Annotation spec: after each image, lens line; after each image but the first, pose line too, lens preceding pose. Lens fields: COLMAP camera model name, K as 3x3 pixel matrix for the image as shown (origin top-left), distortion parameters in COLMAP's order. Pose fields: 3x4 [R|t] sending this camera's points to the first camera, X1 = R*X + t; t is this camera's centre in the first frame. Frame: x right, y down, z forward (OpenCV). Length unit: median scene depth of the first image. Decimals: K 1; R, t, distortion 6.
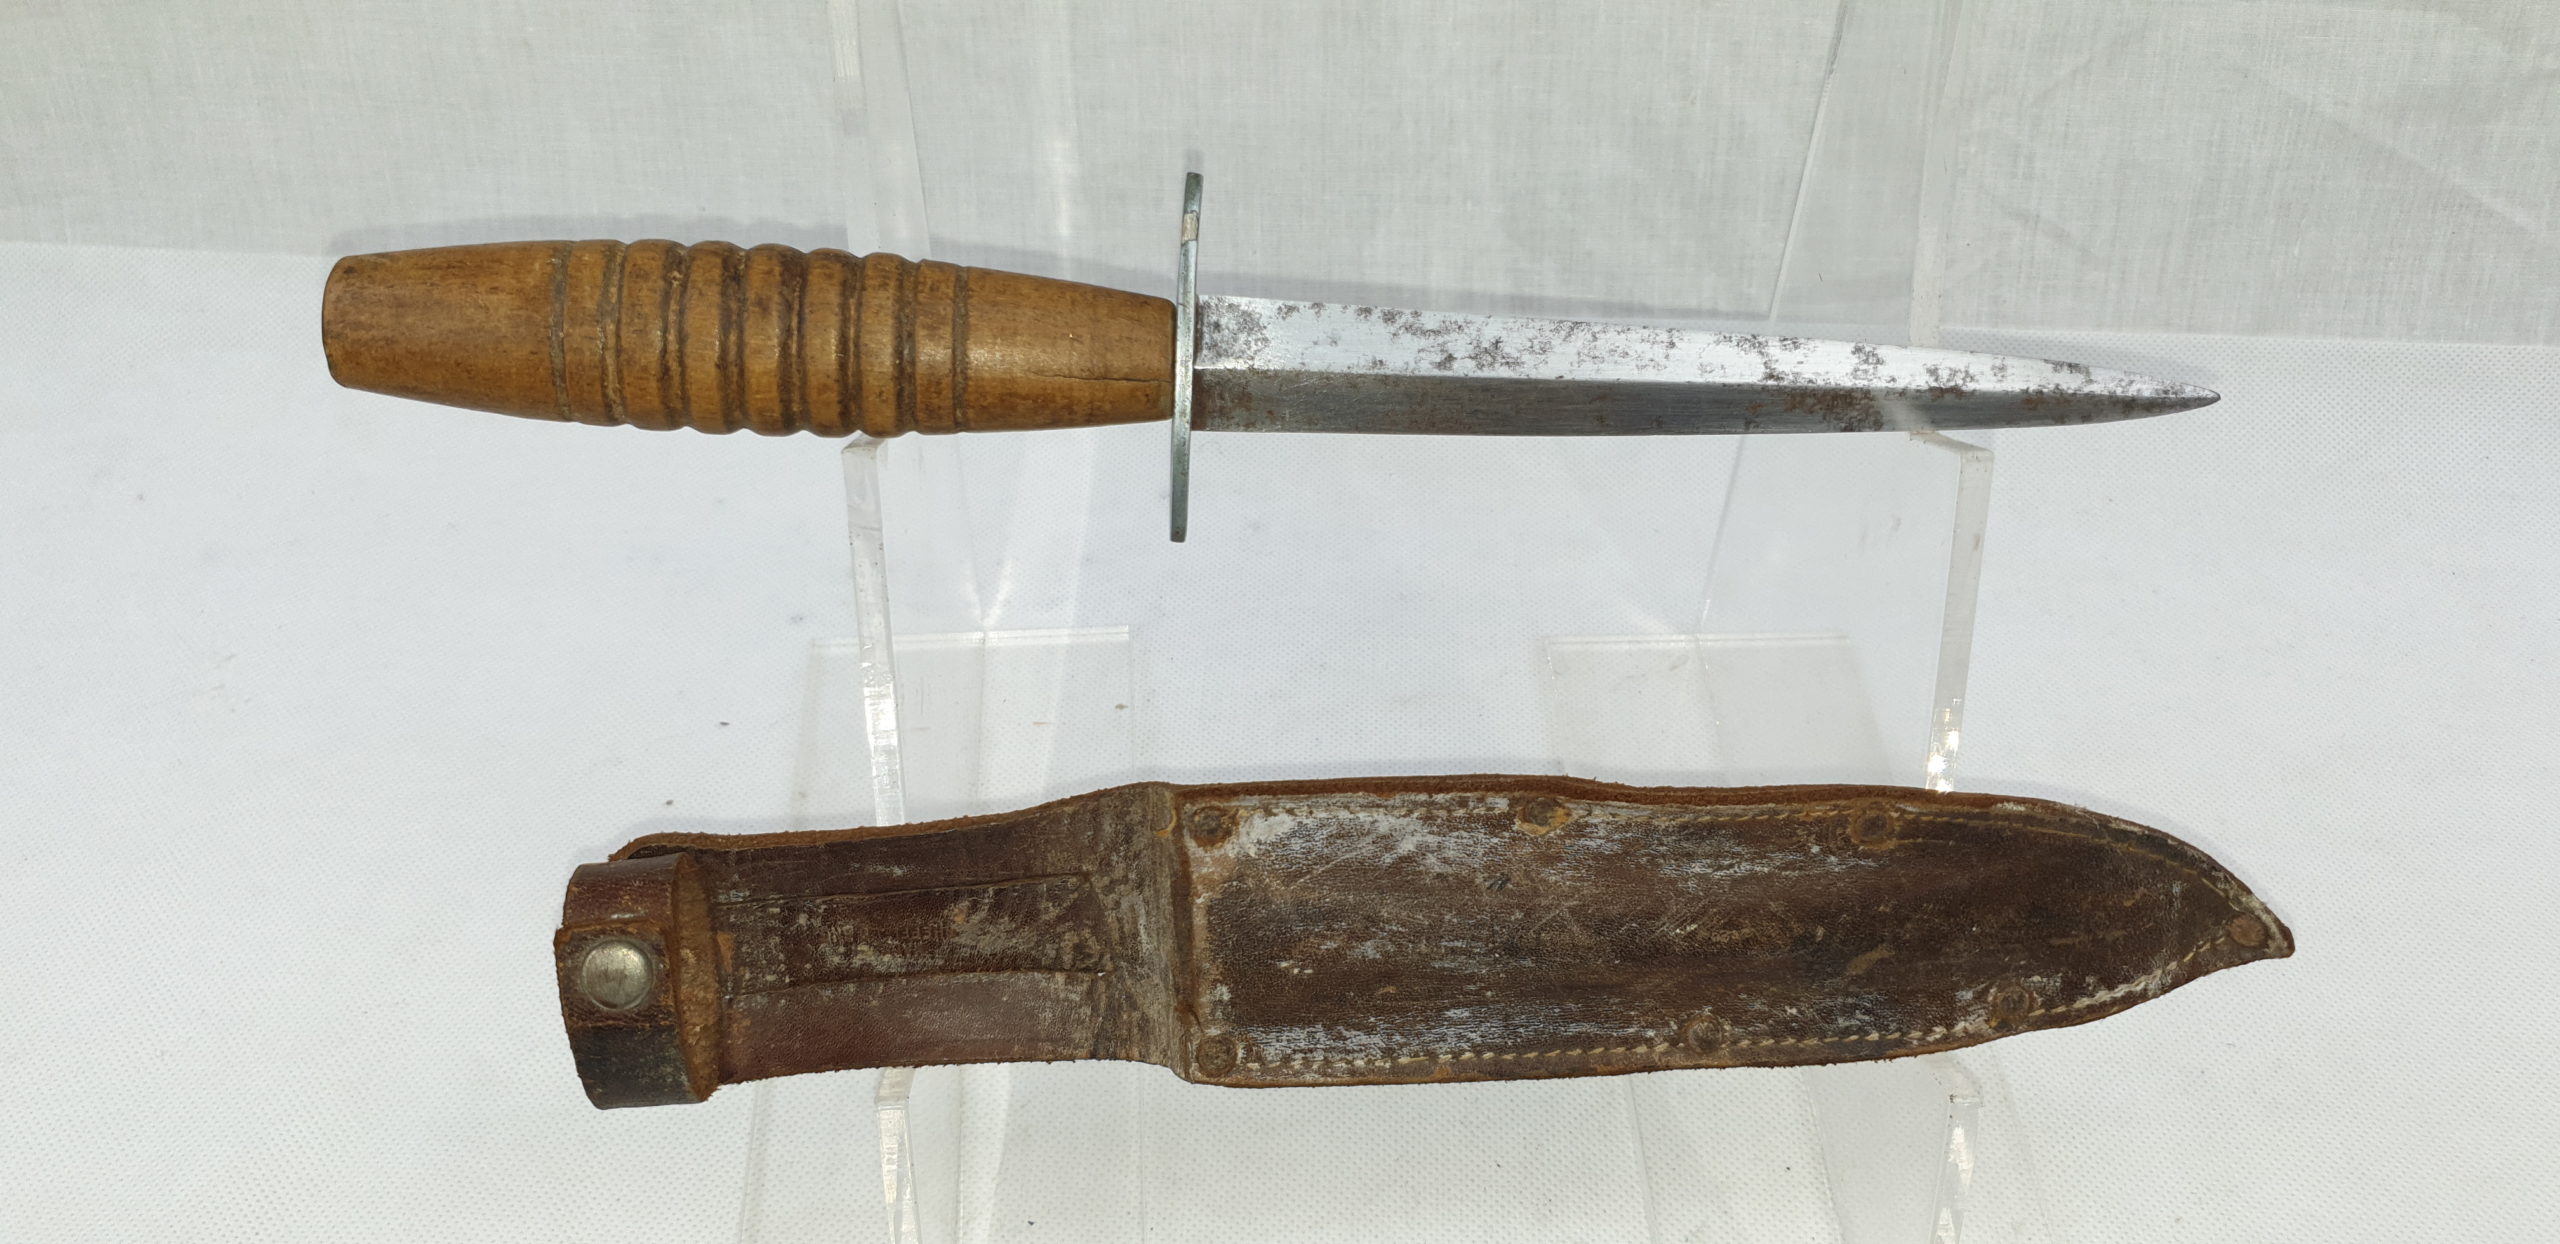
lens RADIAL K [[2118.0, 0, 1265.5], [0, 2118.0, 623.2], [0, 0, 1]] dist [-0.023619, 0.016435]
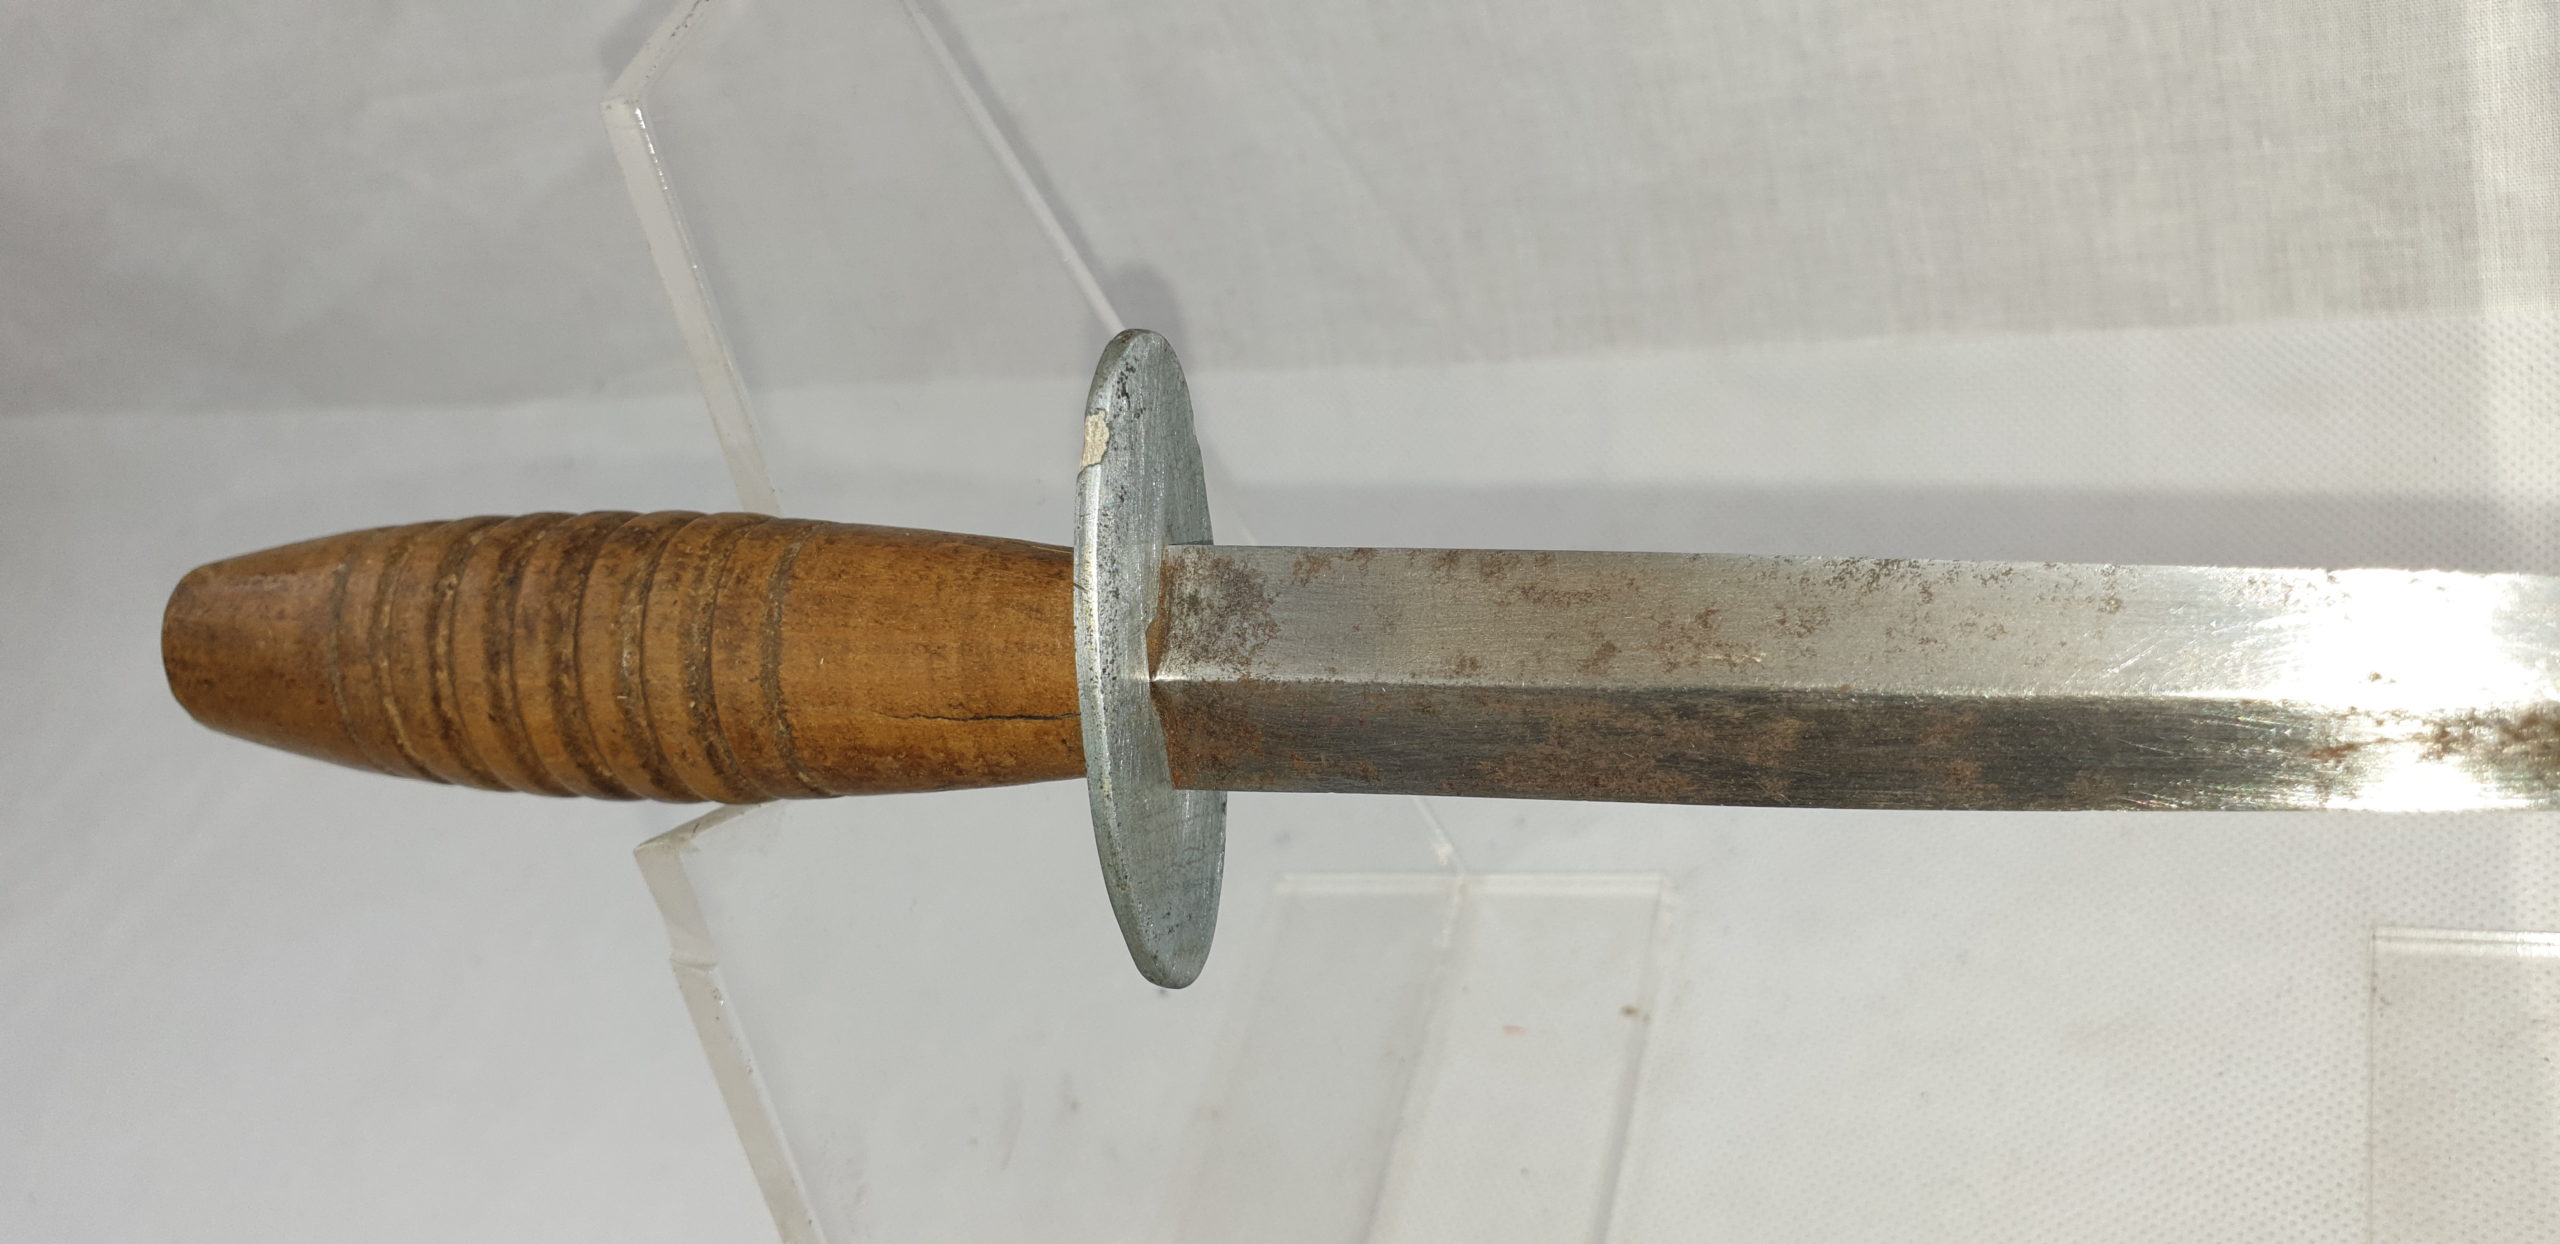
lens RADIAL K [[2118.0, 0, 1268.0], [0, 2118.0, 572.4], [0, 0, 1]] dist [-0.023619, 0.016435]
pose [[0.830652, -0.035053, -0.555687, 0.206864], [0.046967, 0.998870, 0.007199, -0.106589], [0.554807, -0.032079, 0.831361, 0.392109]]
